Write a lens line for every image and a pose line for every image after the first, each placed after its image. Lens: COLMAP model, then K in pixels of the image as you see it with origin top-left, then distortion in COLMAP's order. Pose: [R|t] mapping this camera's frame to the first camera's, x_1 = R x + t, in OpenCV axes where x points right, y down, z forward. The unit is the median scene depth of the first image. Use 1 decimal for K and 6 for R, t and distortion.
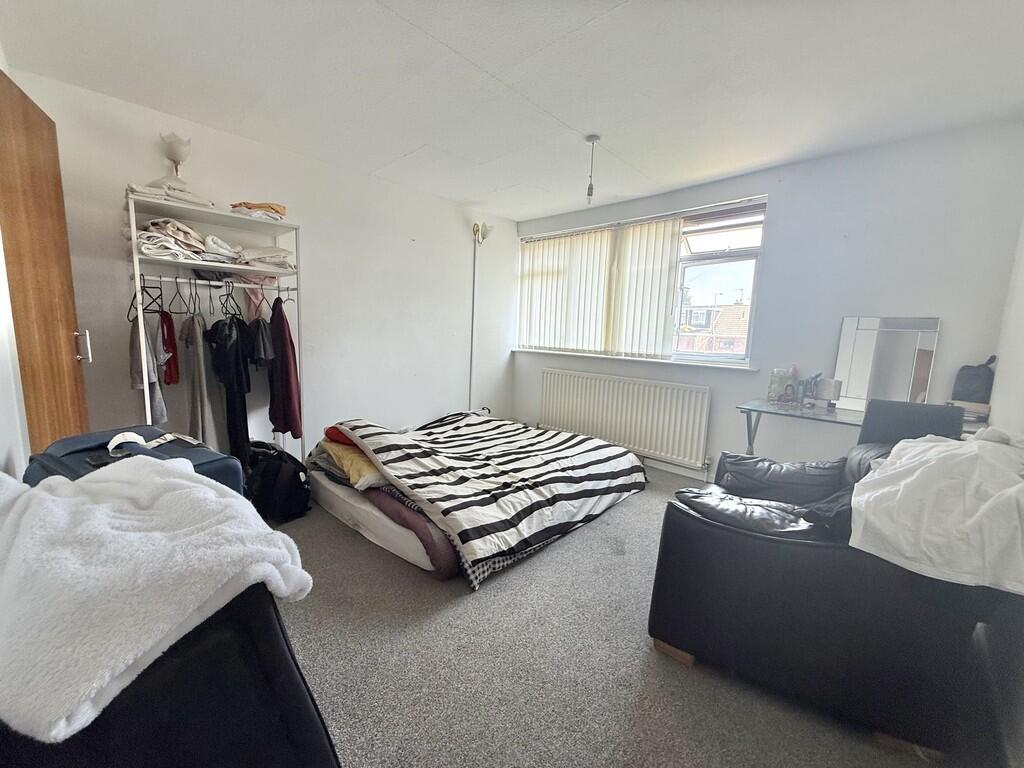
lens RADIAL K [[407.8, 0, 506.6], [0, 407.8, 383.5], [0, 0, 1]] dist [-0.001238, 0.000380]
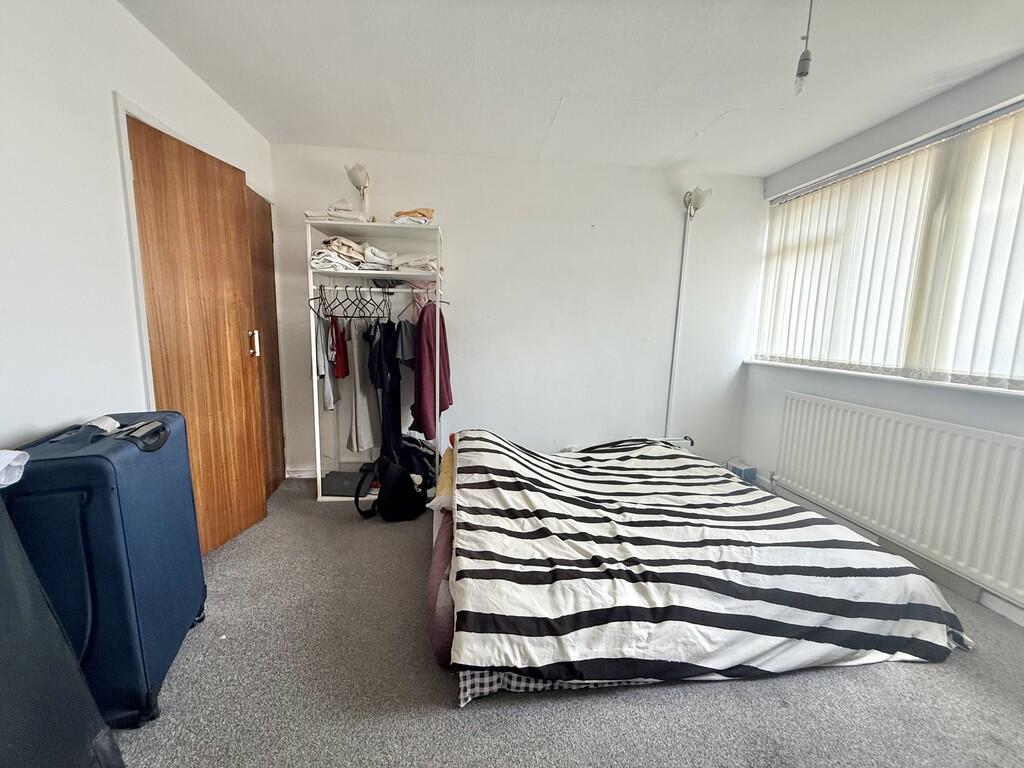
lens RADIAL K [[407.8, 0, 506.6], [0, 407.8, 383.5], [0, 0, 1]] dist [-0.001238, 0.000380]
pose [[0.770234, 0.073331, -0.633532, 0.276306], [-0.084431, 0.996349, 0.012678, -0.034370], [0.632148, 0.043725, 0.773613, 0.365866]]
